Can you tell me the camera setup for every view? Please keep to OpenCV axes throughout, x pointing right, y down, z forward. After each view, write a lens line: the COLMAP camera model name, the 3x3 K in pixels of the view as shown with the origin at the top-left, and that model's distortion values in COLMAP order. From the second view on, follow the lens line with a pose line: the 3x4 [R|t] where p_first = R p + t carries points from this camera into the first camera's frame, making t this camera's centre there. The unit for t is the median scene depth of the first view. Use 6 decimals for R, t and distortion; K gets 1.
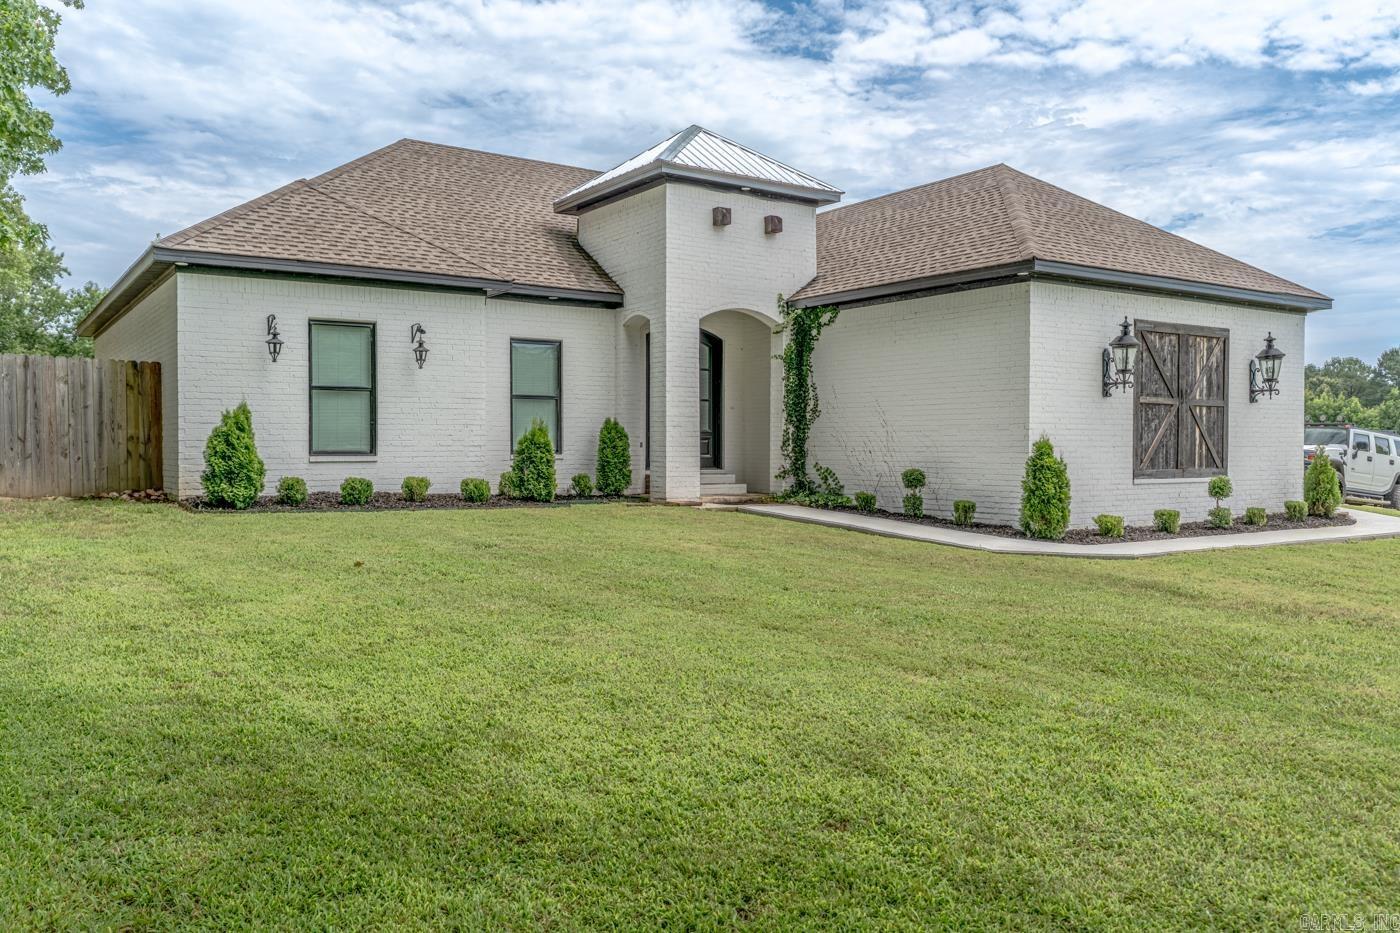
lens RADIAL K [[1085.3, 0, 704.1], [0, 1085.3, 461.0], [0, 0, 1]] dist [-0.002843, 0.015435]
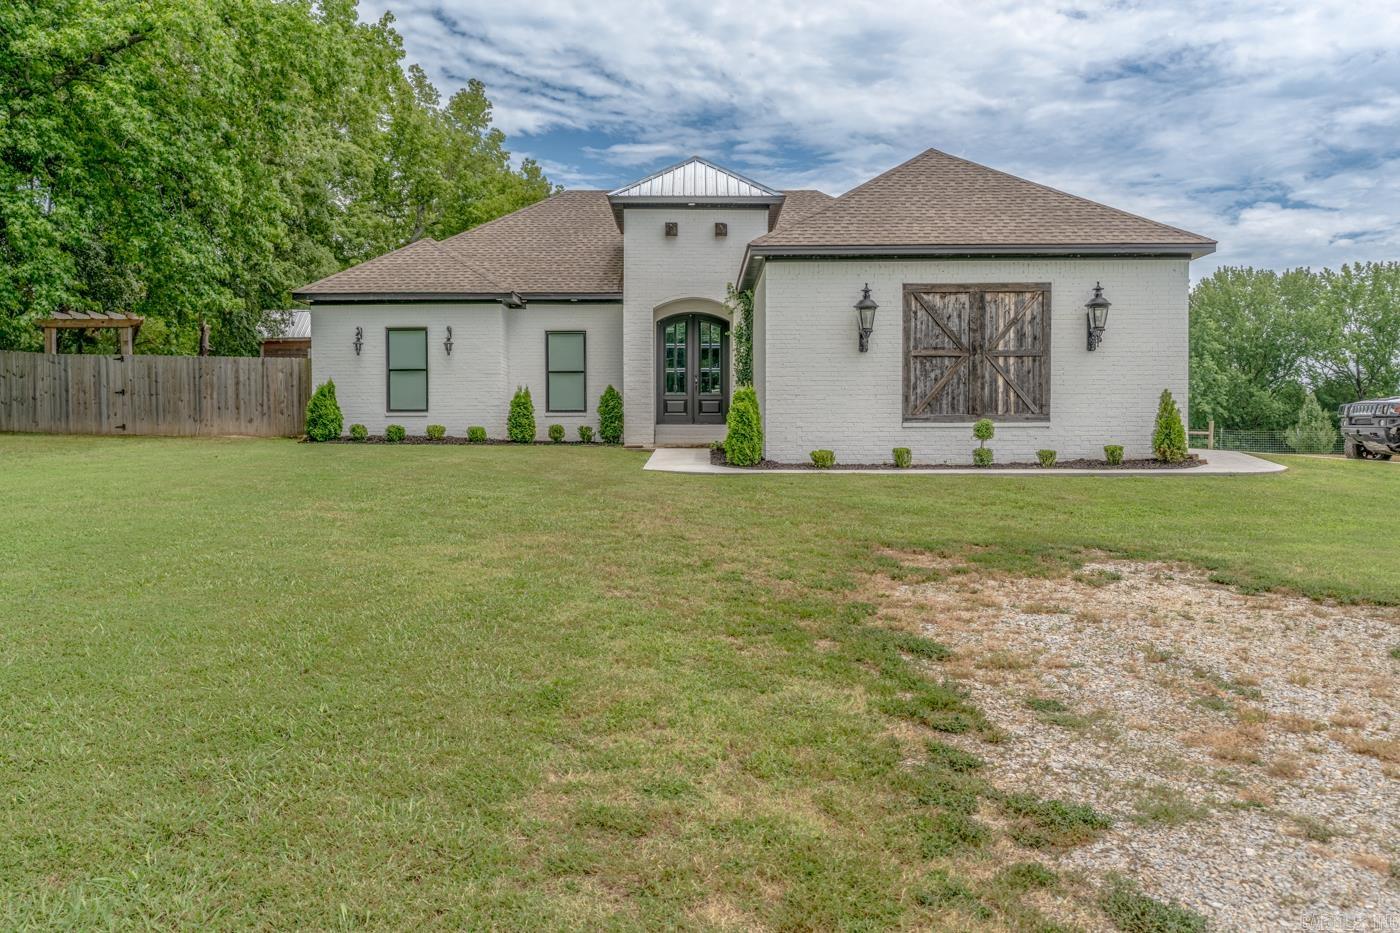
lens RADIAL K [[1085.3, 0, 699.5], [0, 1085.3, 470.2], [0, 0, 1]] dist [-0.002843, 0.015435]
pose [[0.827479, 0.013114, -0.561344, 0.812896], [-0.002287, 0.999798, 0.019985, 0.042116], [0.561492, -0.015254, 0.827341, -0.073750]]
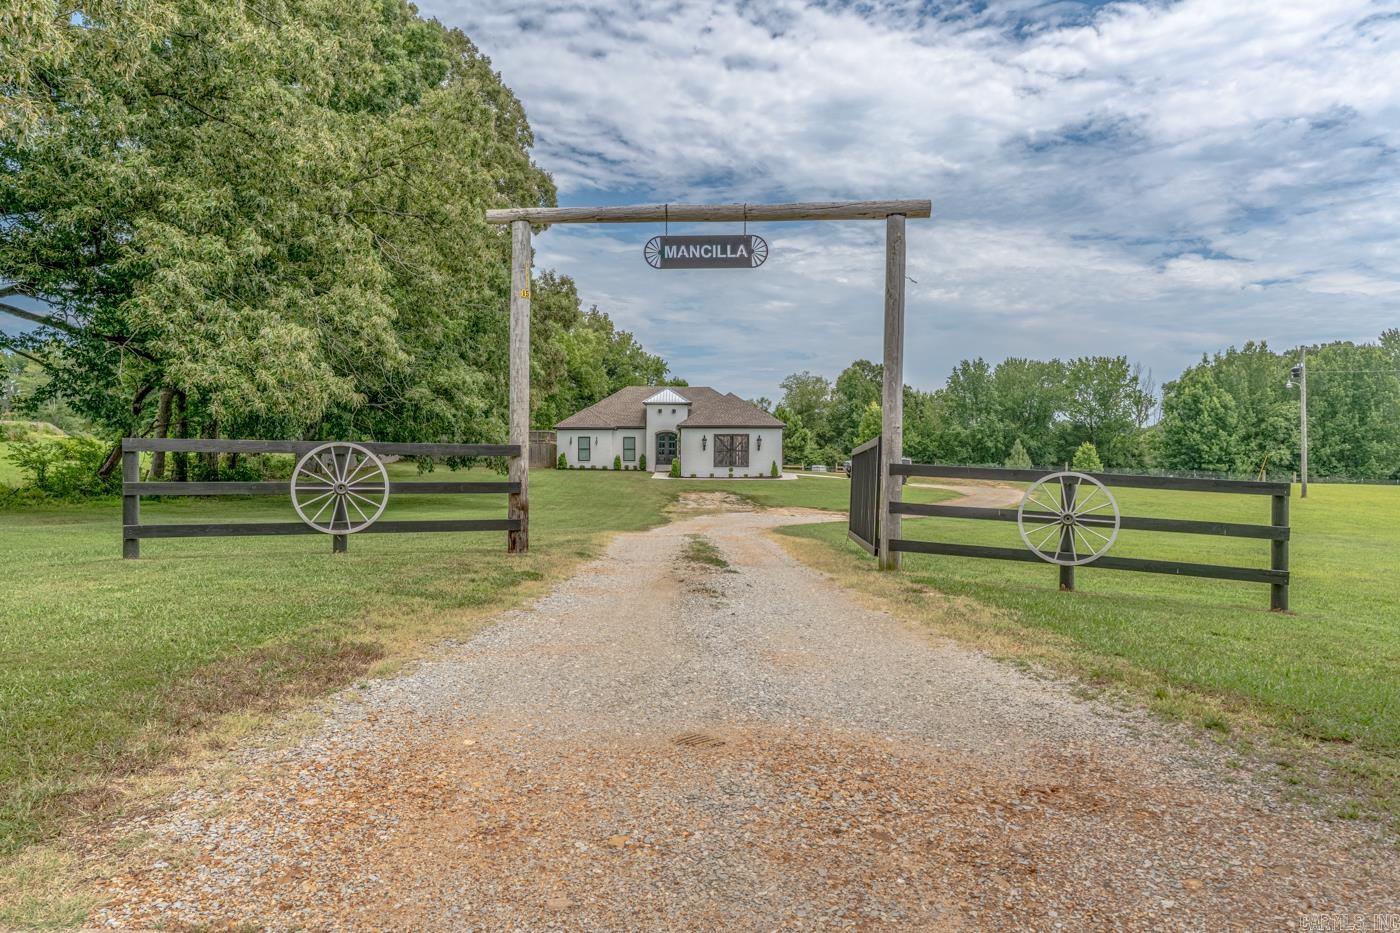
lens RADIAL K [[910.4, 0, 698.4], [0, 910.4, 480.6], [0, 0, 1]] dist [0.119632, 0.003274]
pose [[0.825937, 0.018546, -0.563457, 2.466045], [-0.008988, 0.999765, 0.019732, -0.002670], [0.563691, -0.011233, 0.825909, -2.244750]]
